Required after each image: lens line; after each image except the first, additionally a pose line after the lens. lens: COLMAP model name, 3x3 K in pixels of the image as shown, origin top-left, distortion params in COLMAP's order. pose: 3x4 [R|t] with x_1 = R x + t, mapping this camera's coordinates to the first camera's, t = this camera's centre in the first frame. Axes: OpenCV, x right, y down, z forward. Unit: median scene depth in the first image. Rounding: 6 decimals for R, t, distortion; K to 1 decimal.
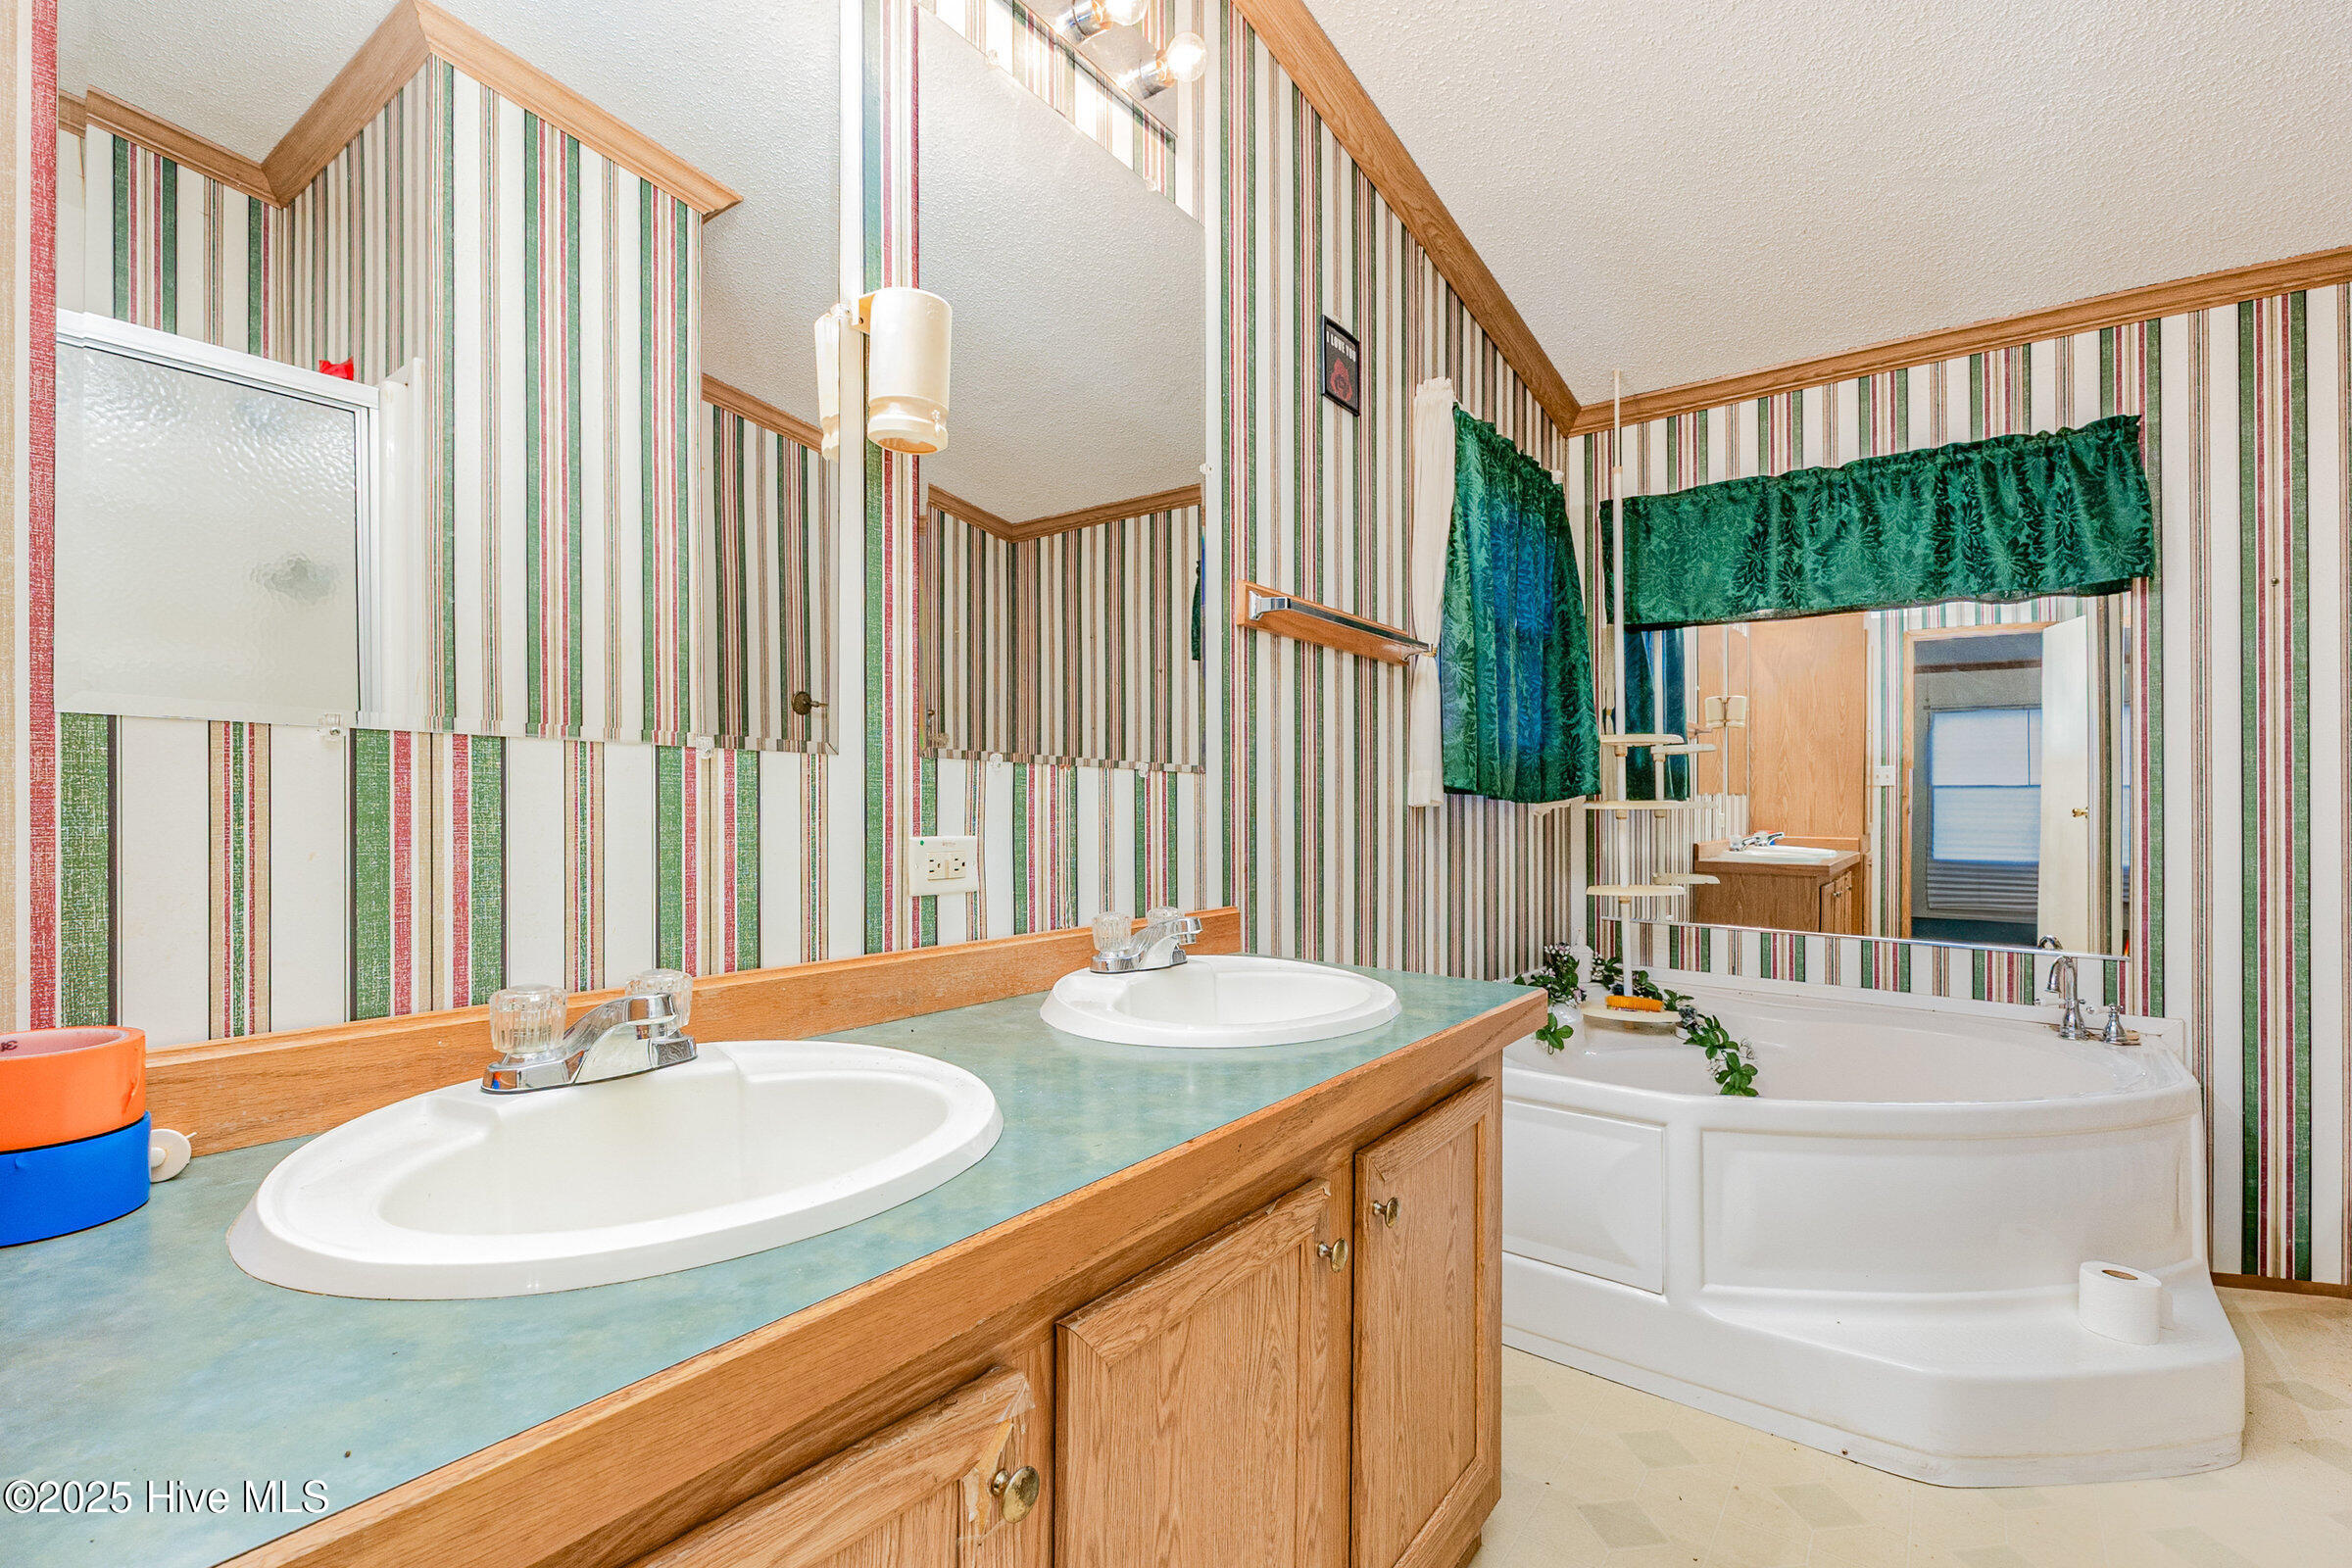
lens RADIAL K [[1033.3, 0, 1176.0], [0, 1033.3, 784.0], [0, 0, 1]] dist [-0.001643, -0.000303]
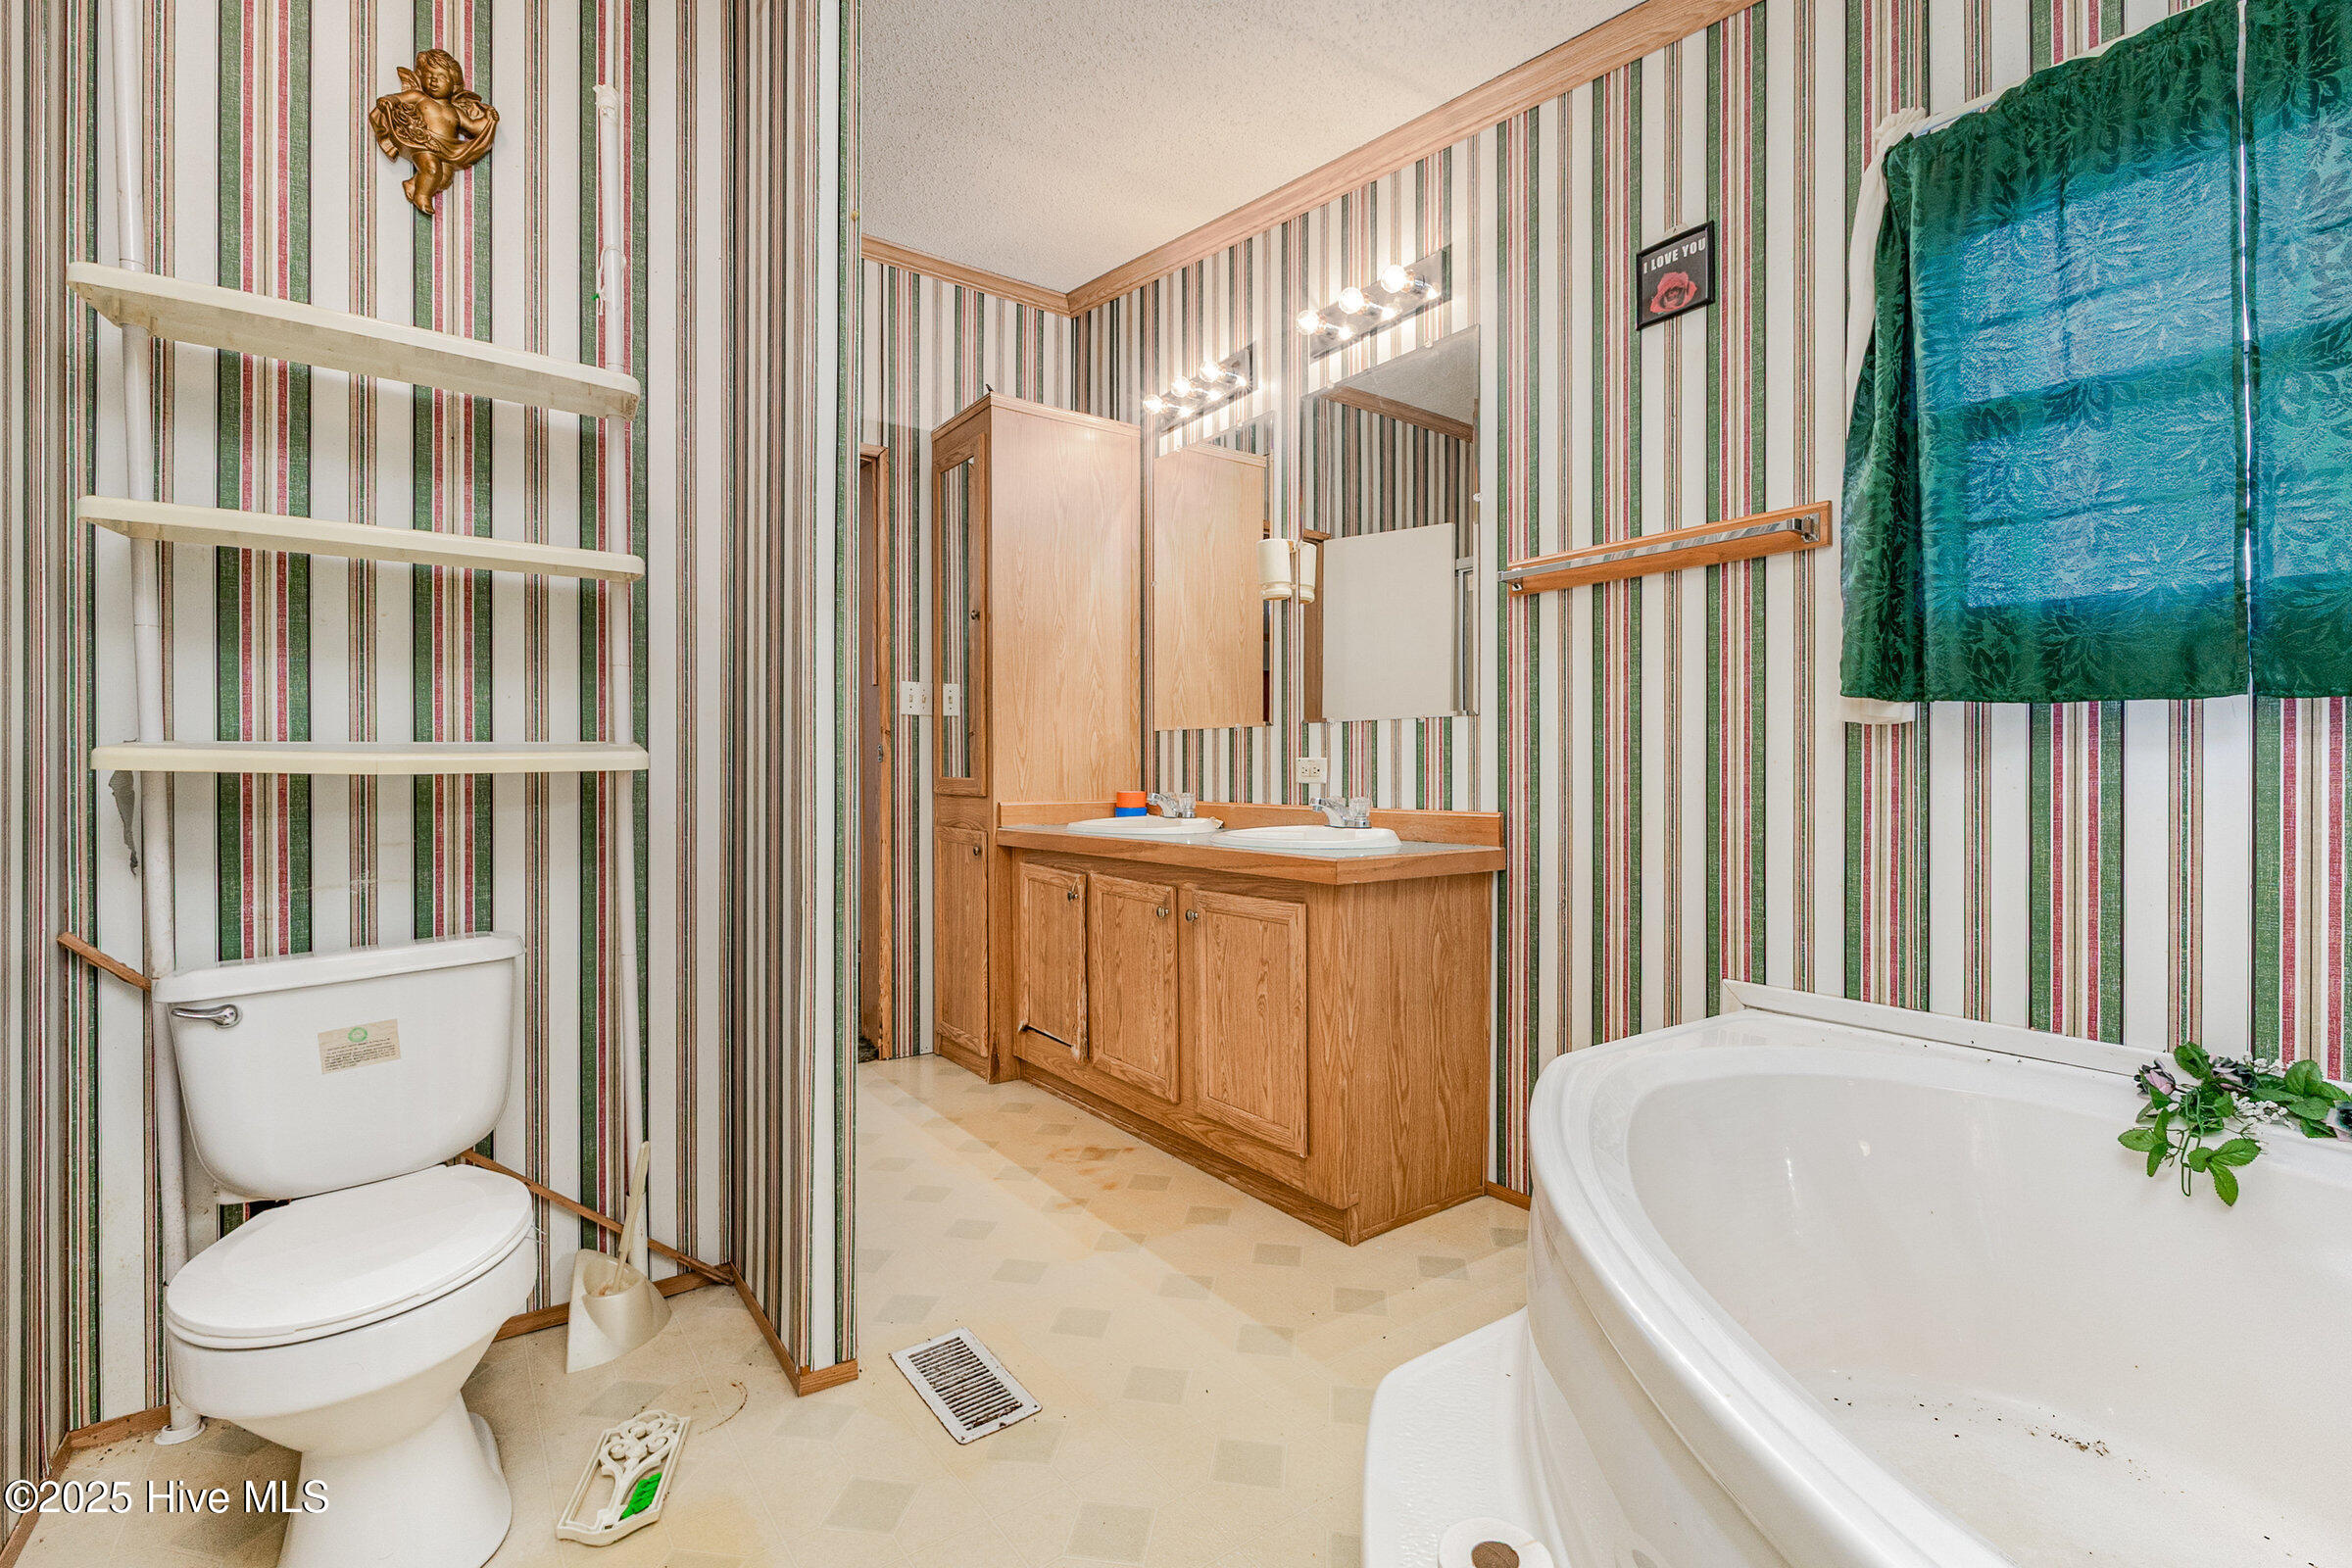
lens RADIAL K [[1033.3, 0, 1176.0], [0, 1033.3, 784.0], [0, 0, 1]] dist [-0.001643, -0.000303]
pose [[-0.290933, -0.000299, -0.956743, 2.154653], [0.007921, 0.999965, -0.002721, 0.119144], [0.956711, -0.008370, -0.290921, 1.473958]]
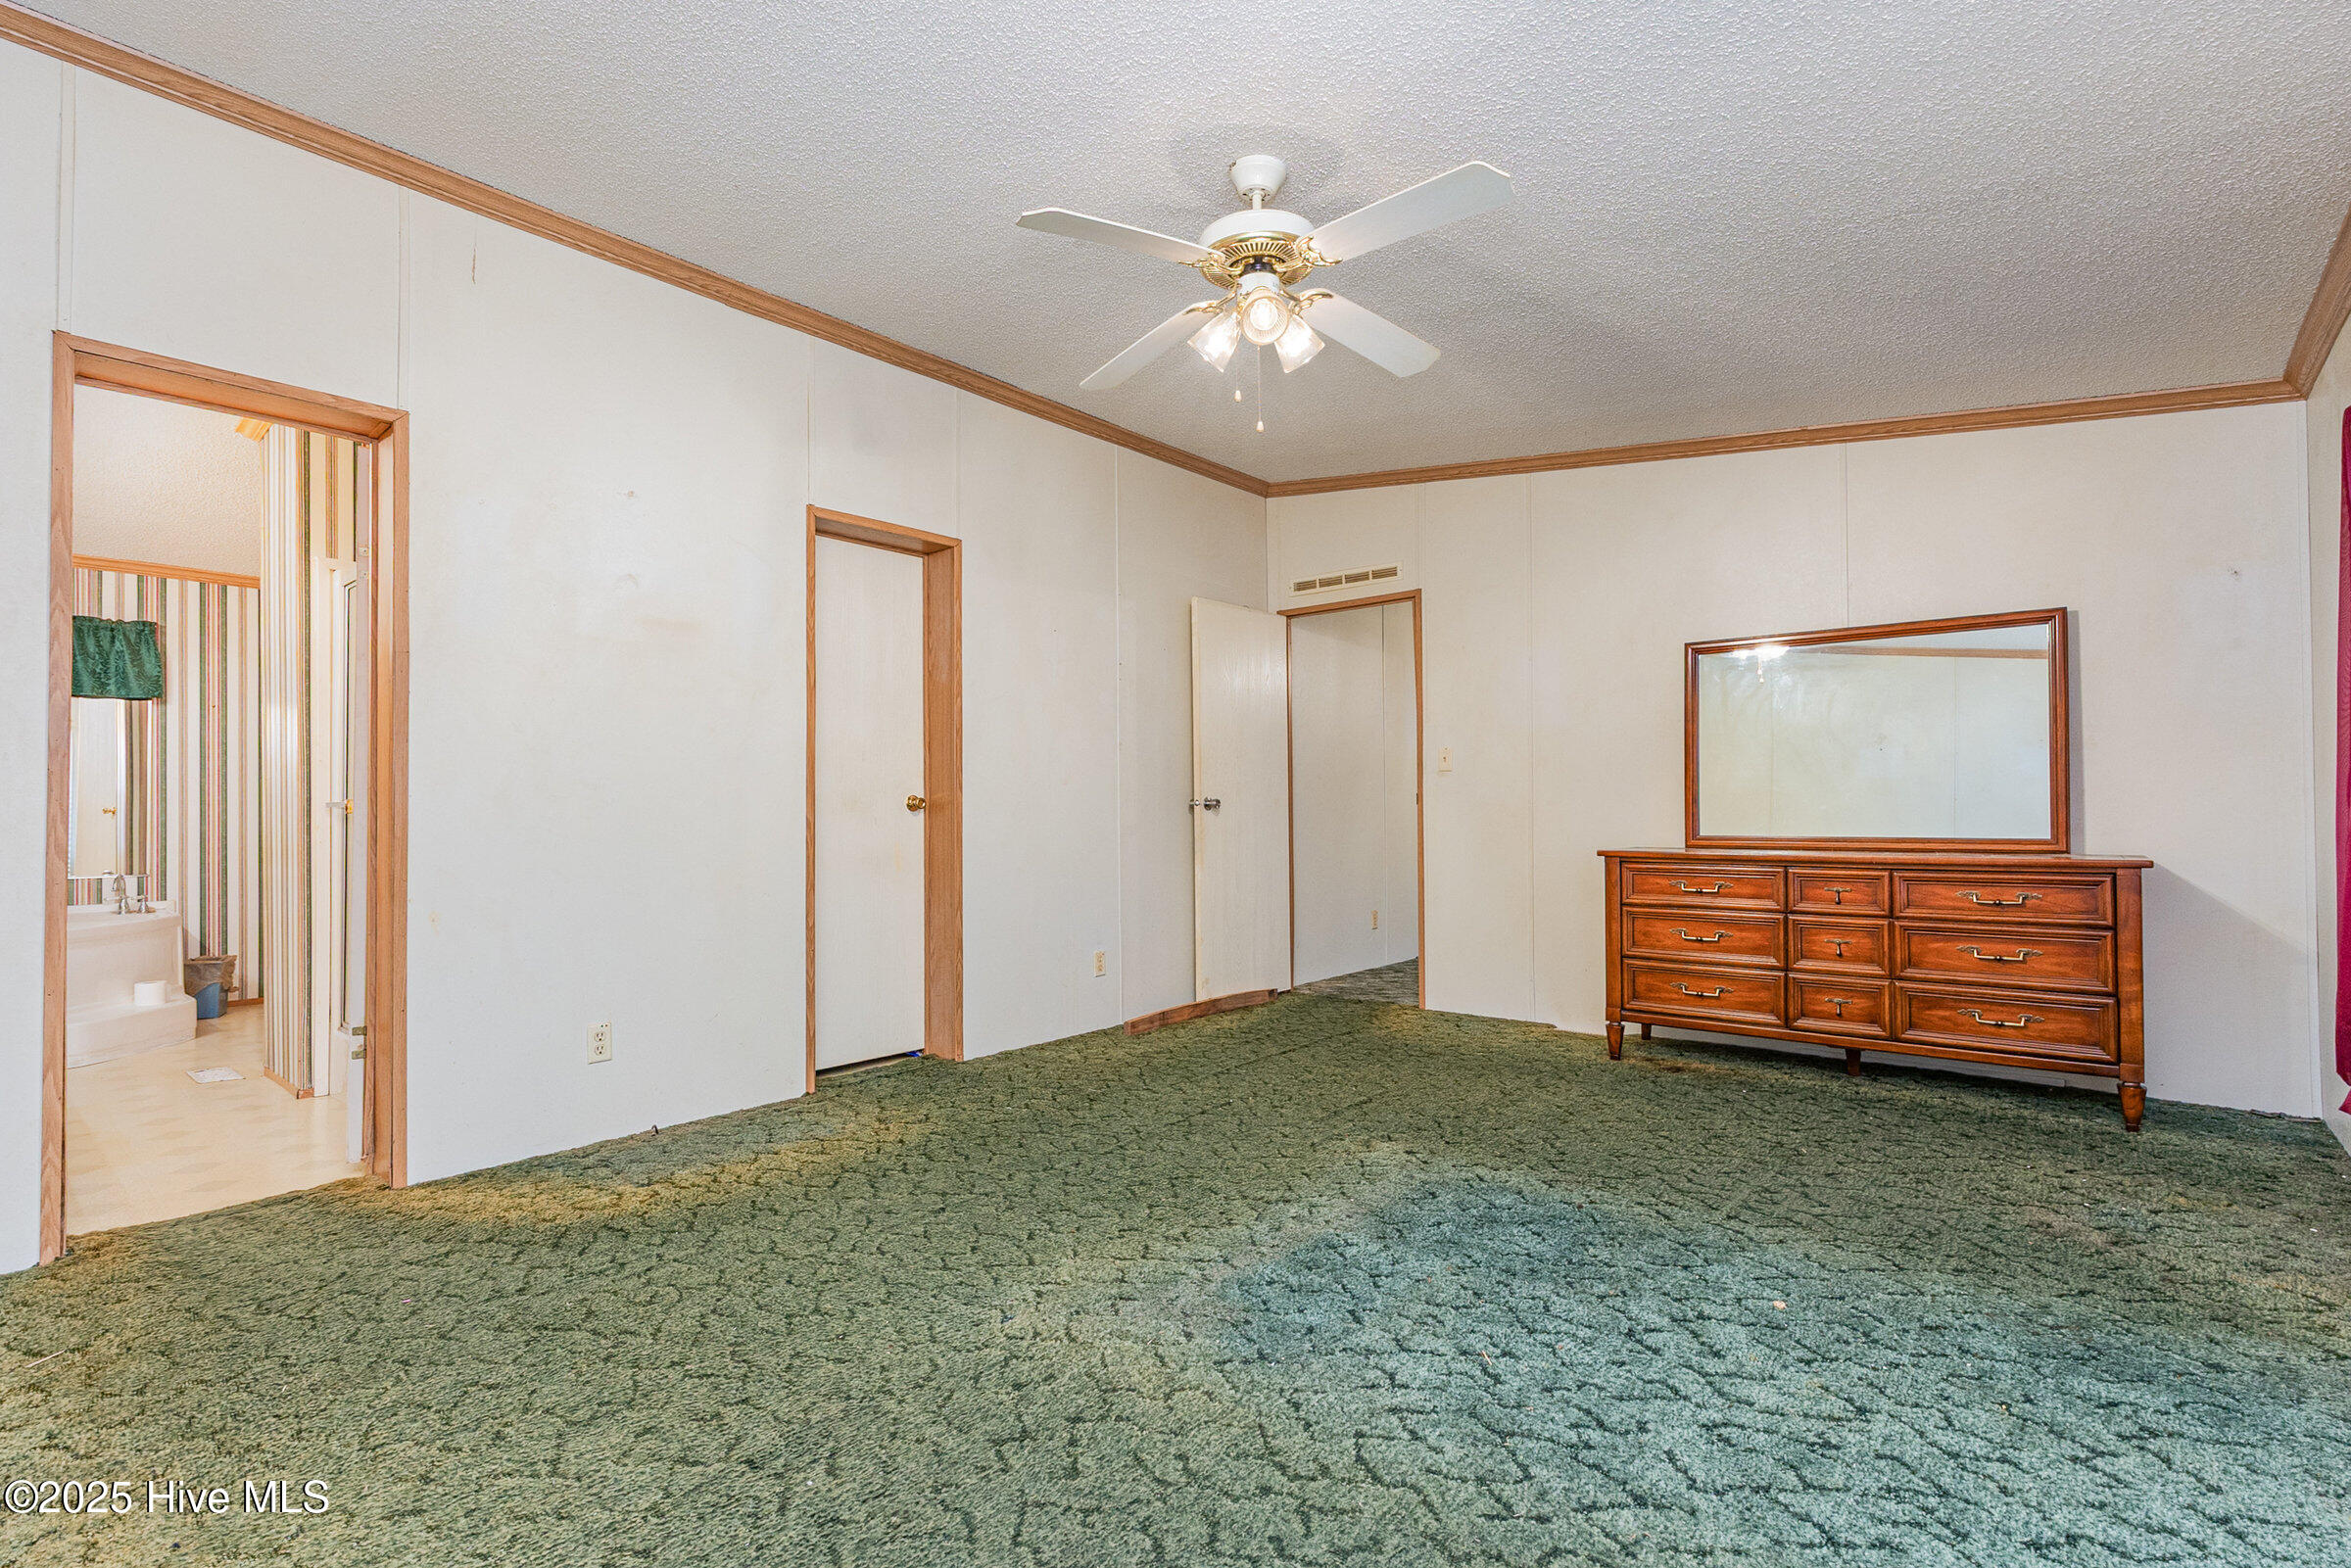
lens RADIAL K [[1088.7, 0, 1175.5], [0, 1088.7, 784.0], [0, 0, 1]] dist [0.000420, 0.000117]
pose [[0.054212, 0.005174, 0.998516, -1.182608], [0.001416, 0.999985, -0.005258, -0.001993], [-0.998528, 0.001699, 0.054204, -1.209788]]
